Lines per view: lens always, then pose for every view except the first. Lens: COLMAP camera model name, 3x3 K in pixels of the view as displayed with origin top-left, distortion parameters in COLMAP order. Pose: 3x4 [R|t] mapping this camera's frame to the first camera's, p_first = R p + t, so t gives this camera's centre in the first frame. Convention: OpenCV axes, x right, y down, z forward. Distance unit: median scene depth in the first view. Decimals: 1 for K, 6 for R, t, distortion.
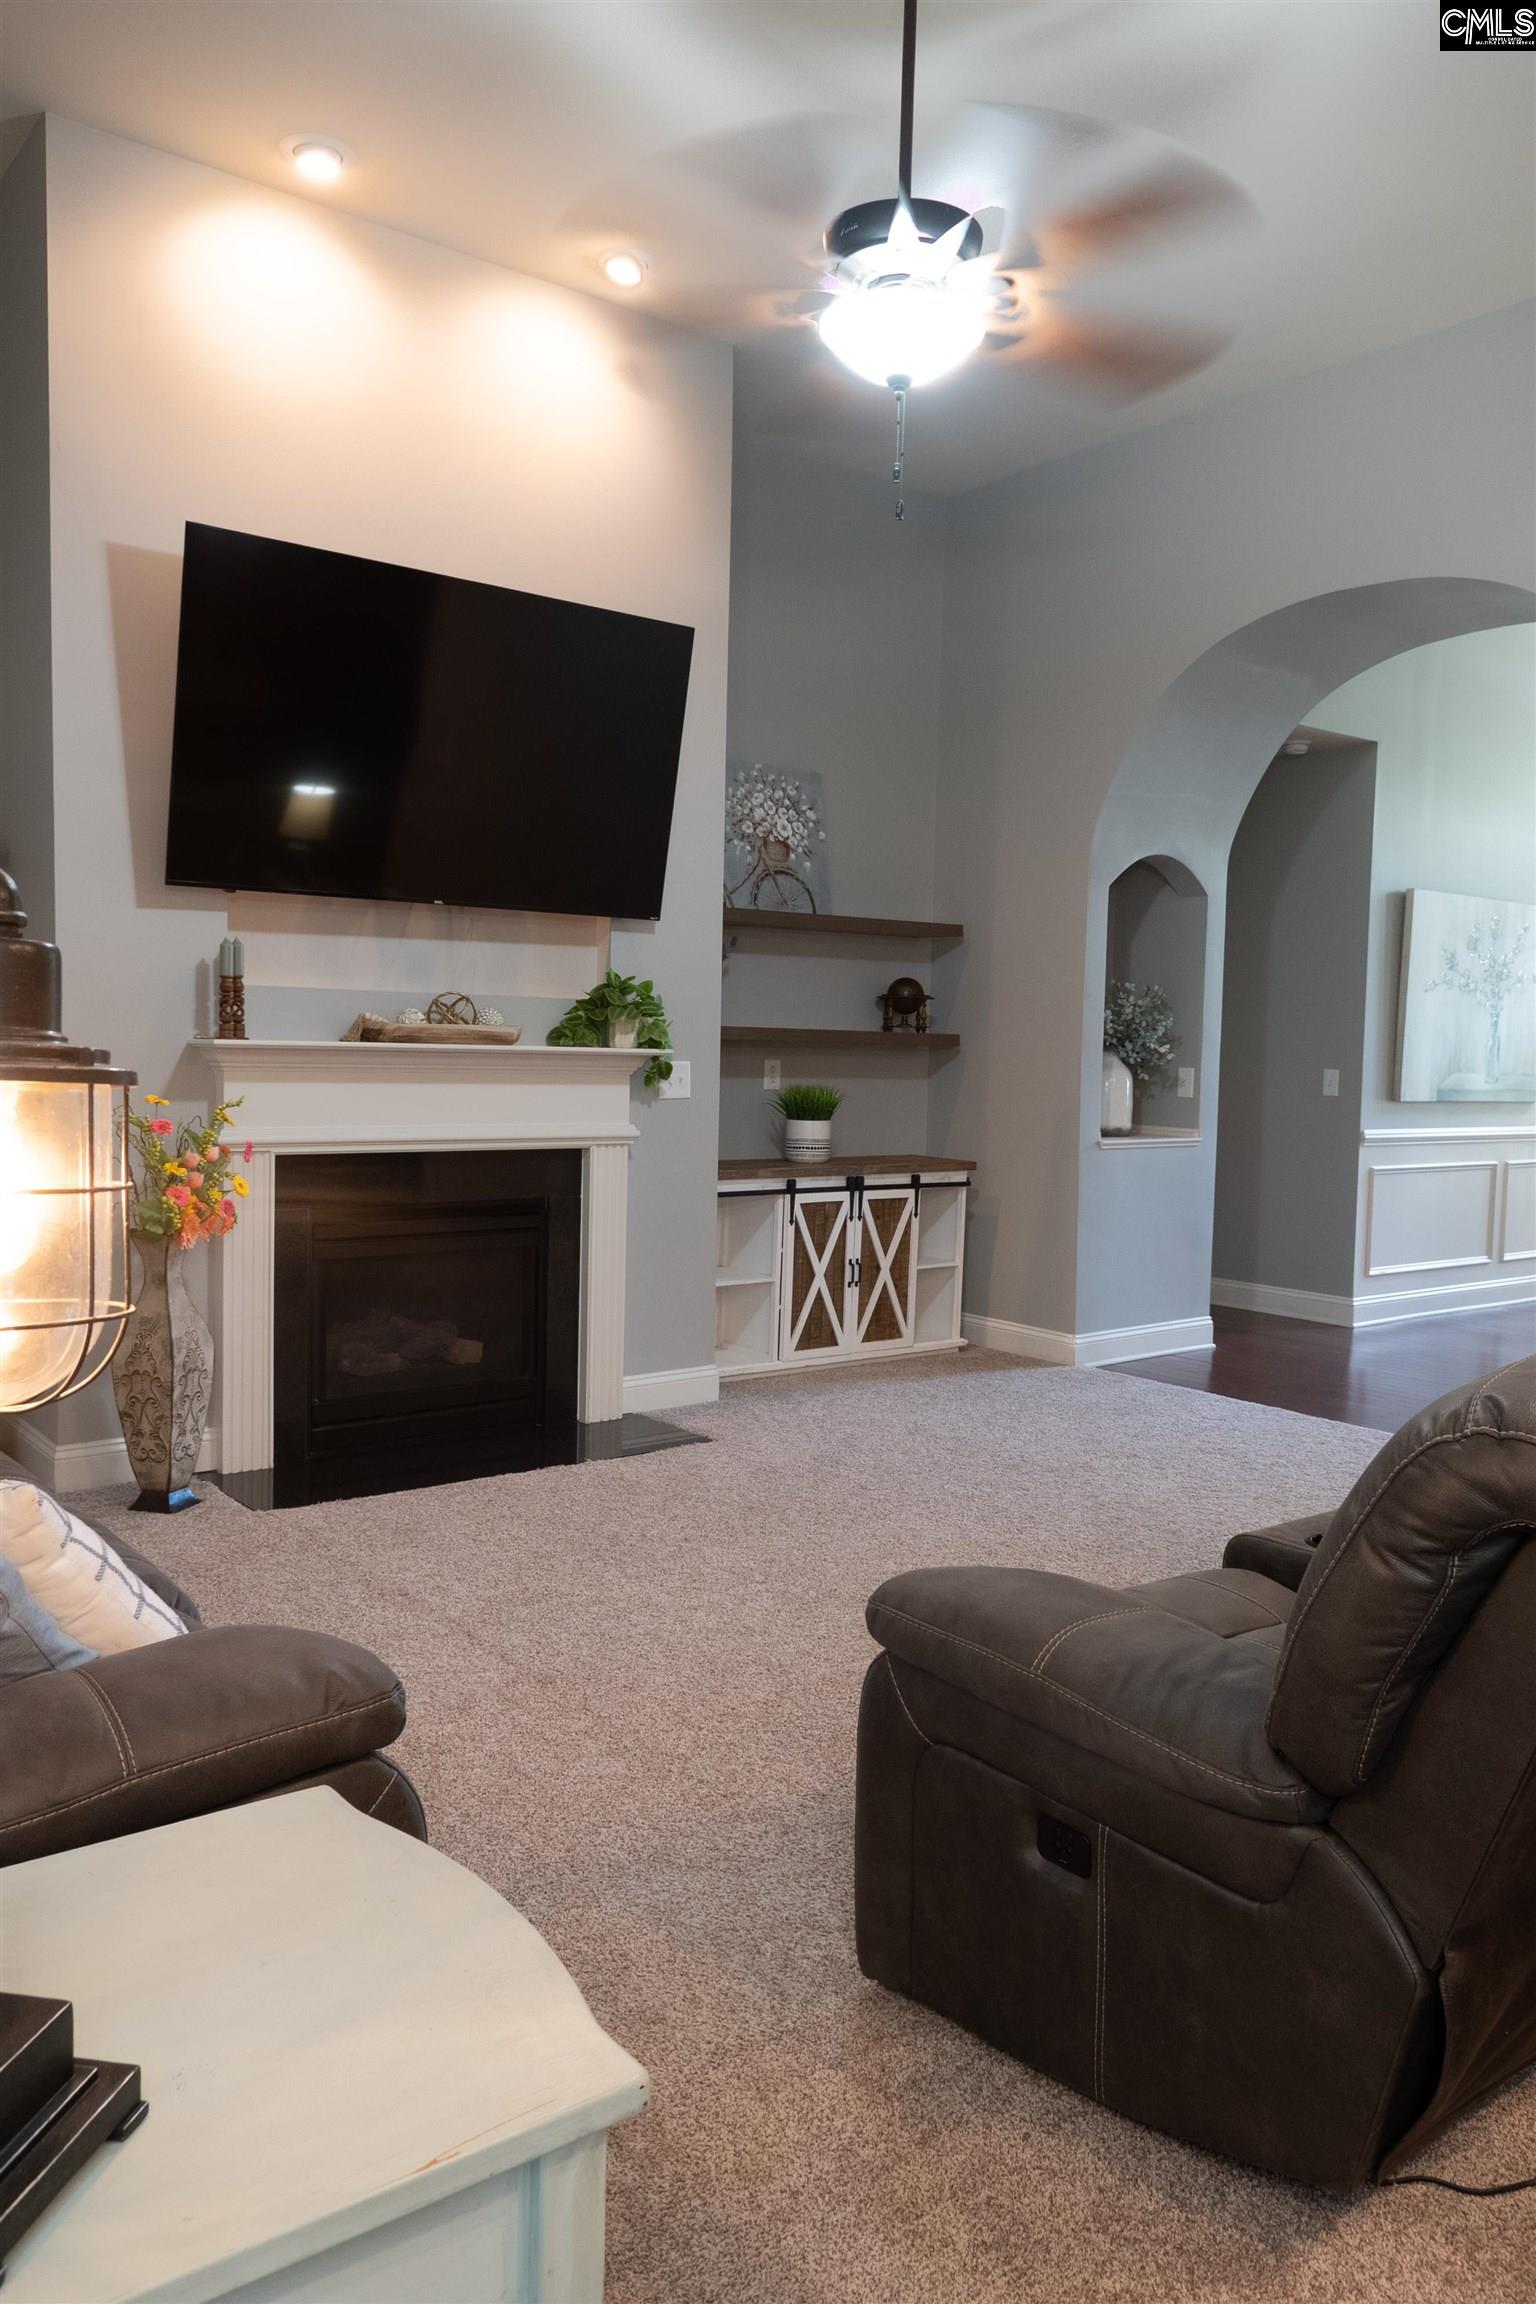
lens RADIAL K [[1689.1, 0, 761.9], [0, 1689.1, 1160.4], [0, 0, 1]] dist [0.005198, -0.005299]
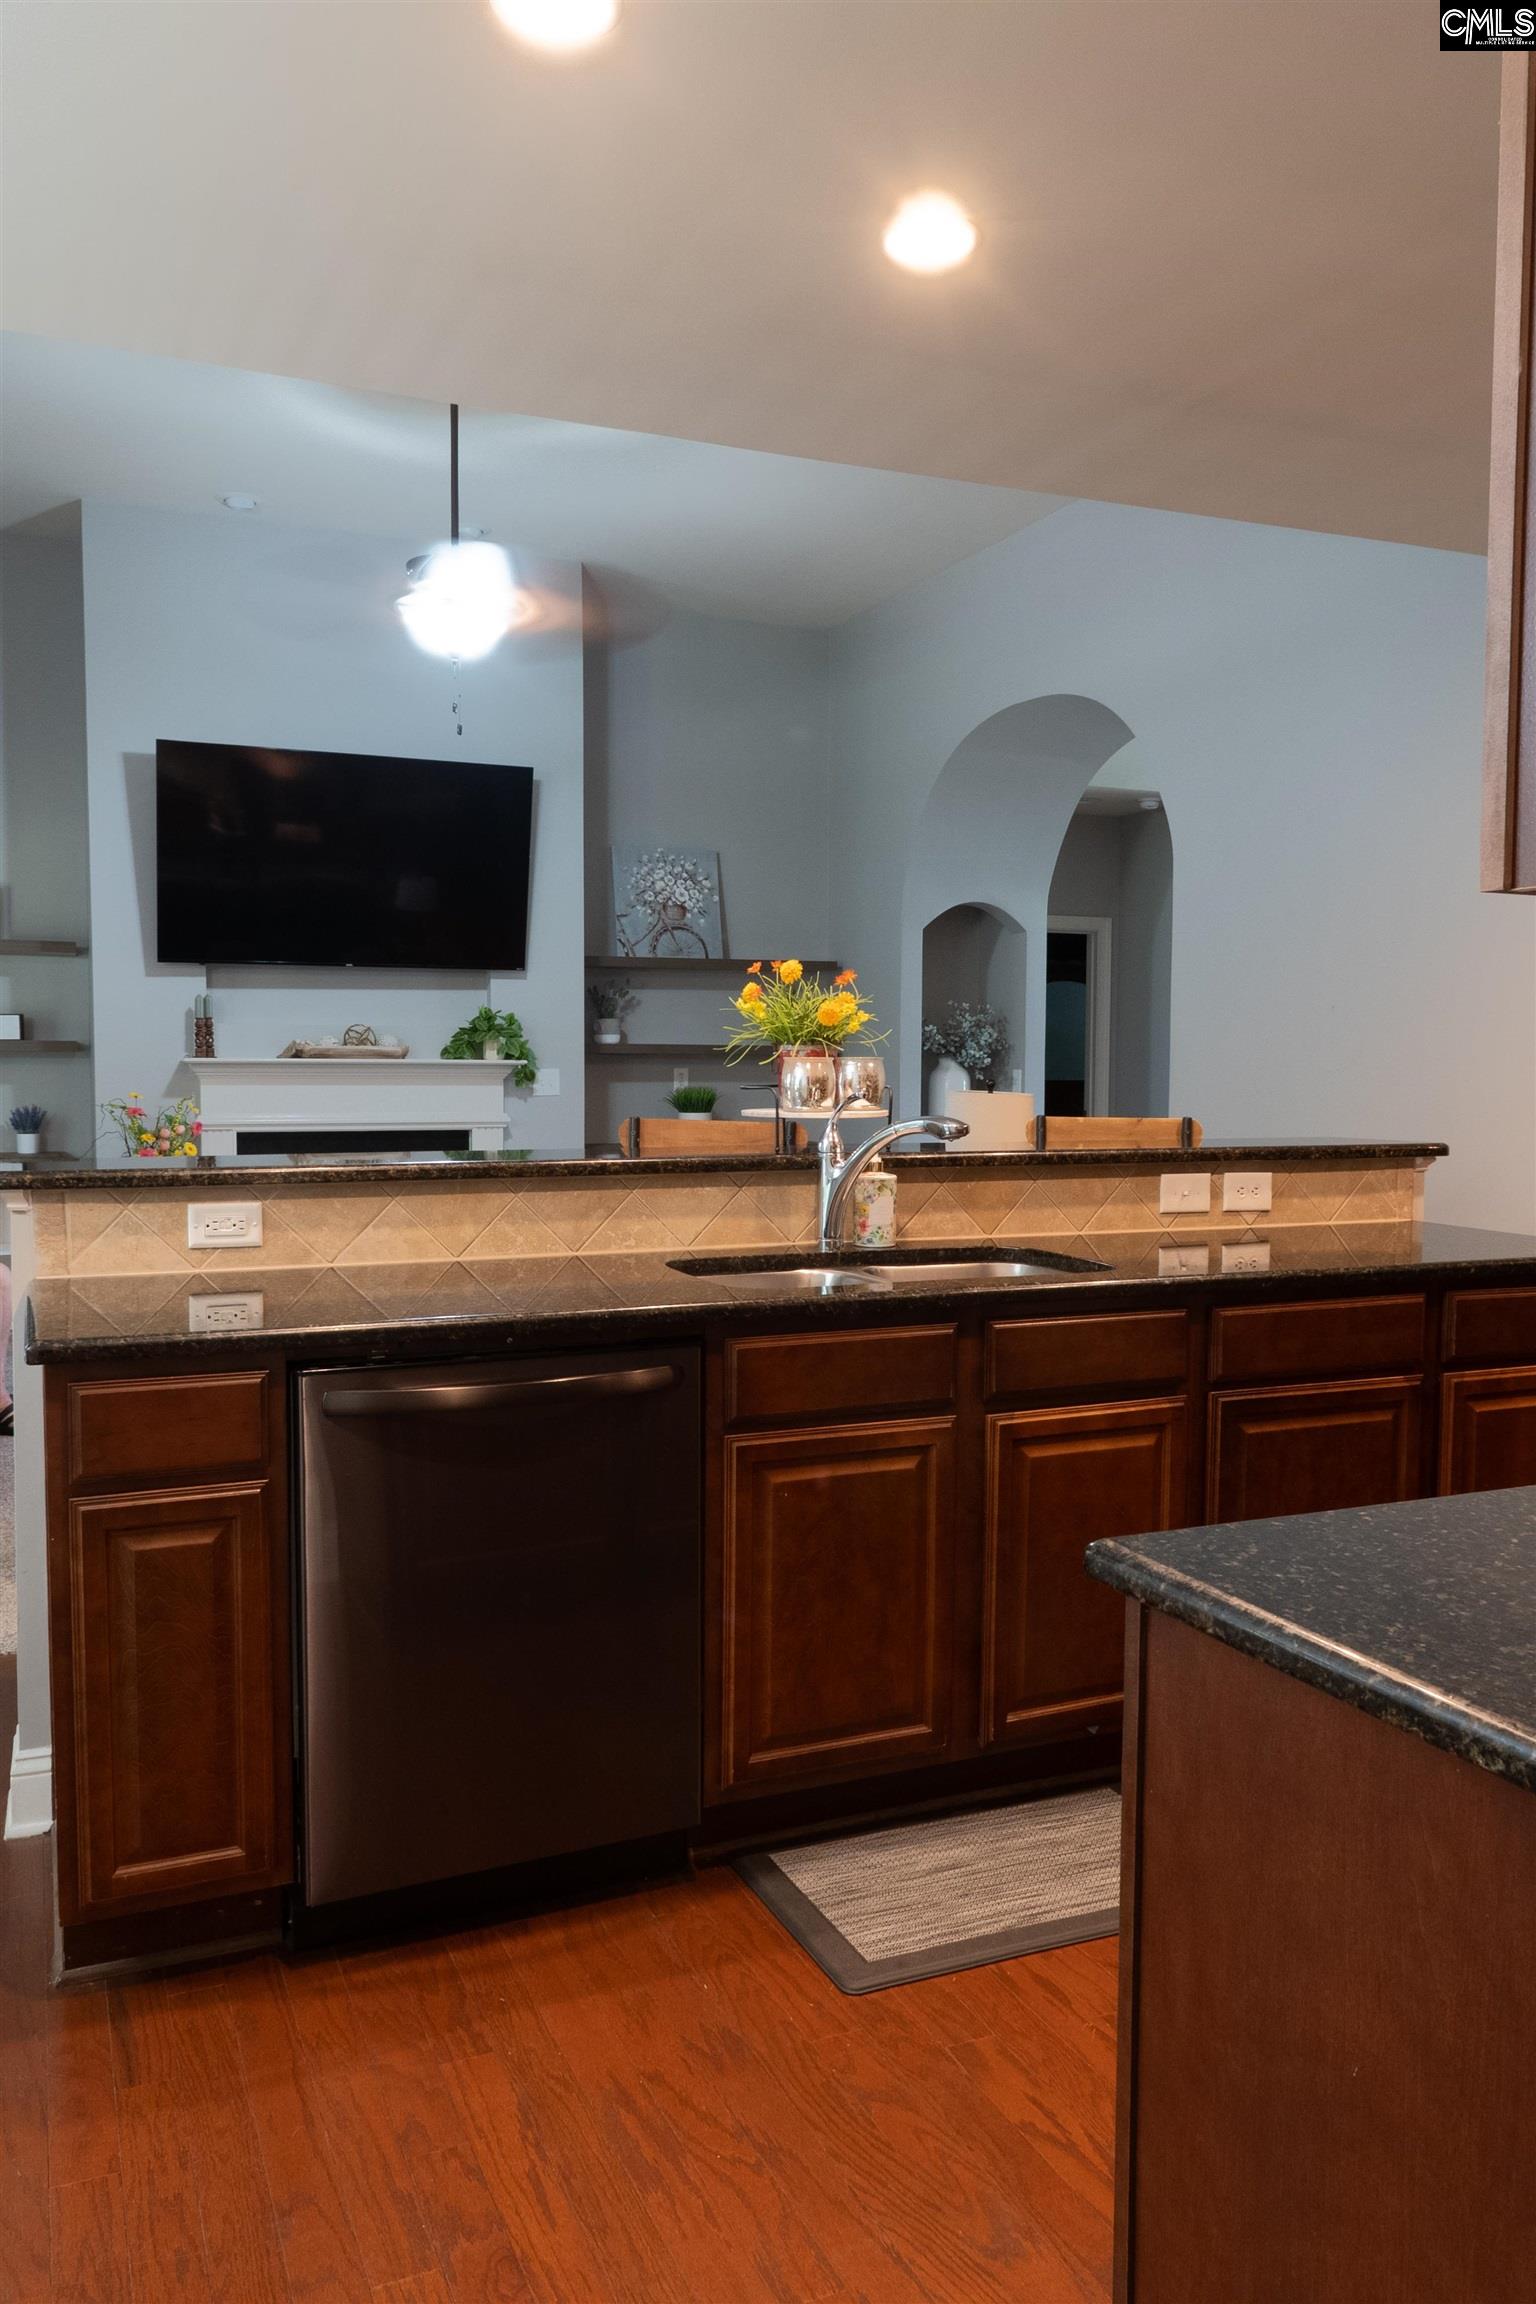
lens RADIAL K [[1689.1, 0, 771.5], [0, 1689.1, 1164.4], [0, 0, 1]] dist [0.005198, -0.005299]
pose [[0.968005, -0.003125, -0.250913, 0.507657], [0.000164, 0.999930, -0.011820, 0.039356], [0.250932, 0.011400, 0.967938, -0.332466]]
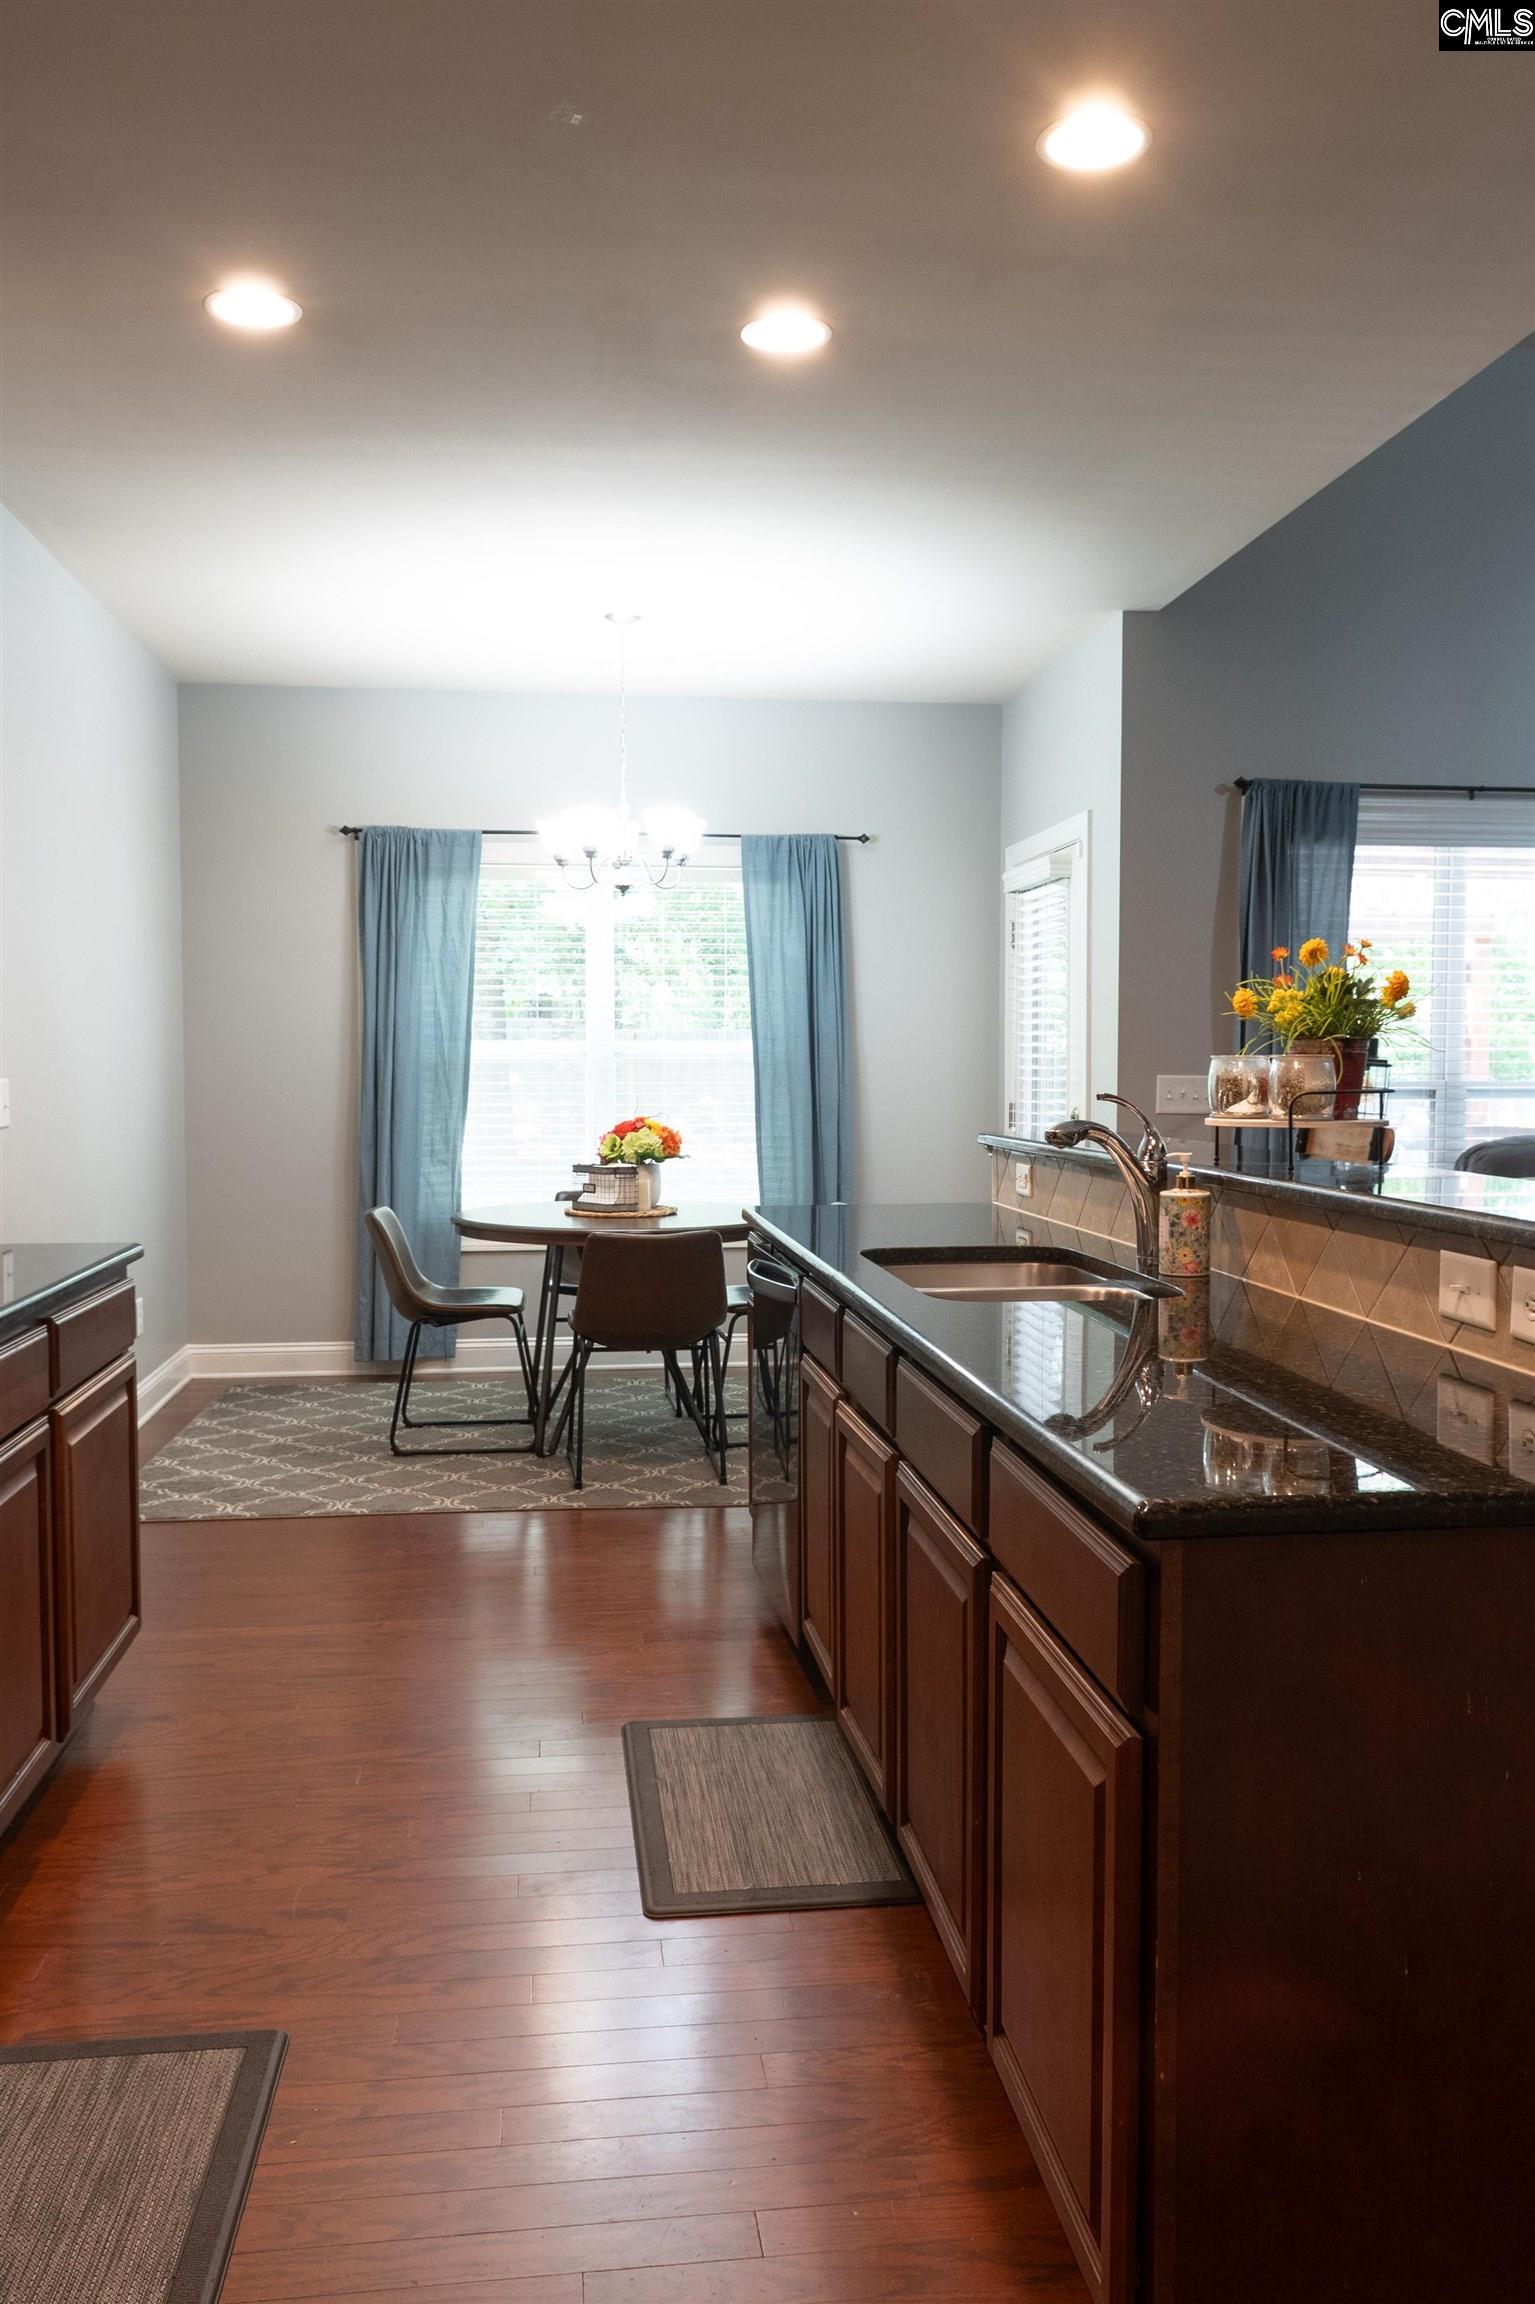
lens RADIAL K [[1628.5, 0, 761.5], [0, 1628.5, 1165.5], [0, 0, 1]] dist [0.001530, 0.002580]
pose [[-0.493137, 0.023805, -0.869626, 0.881031], [-0.084198, 0.993627, 0.074945, 0.002082], [0.865867, 0.110178, -0.487990, 0.371431]]
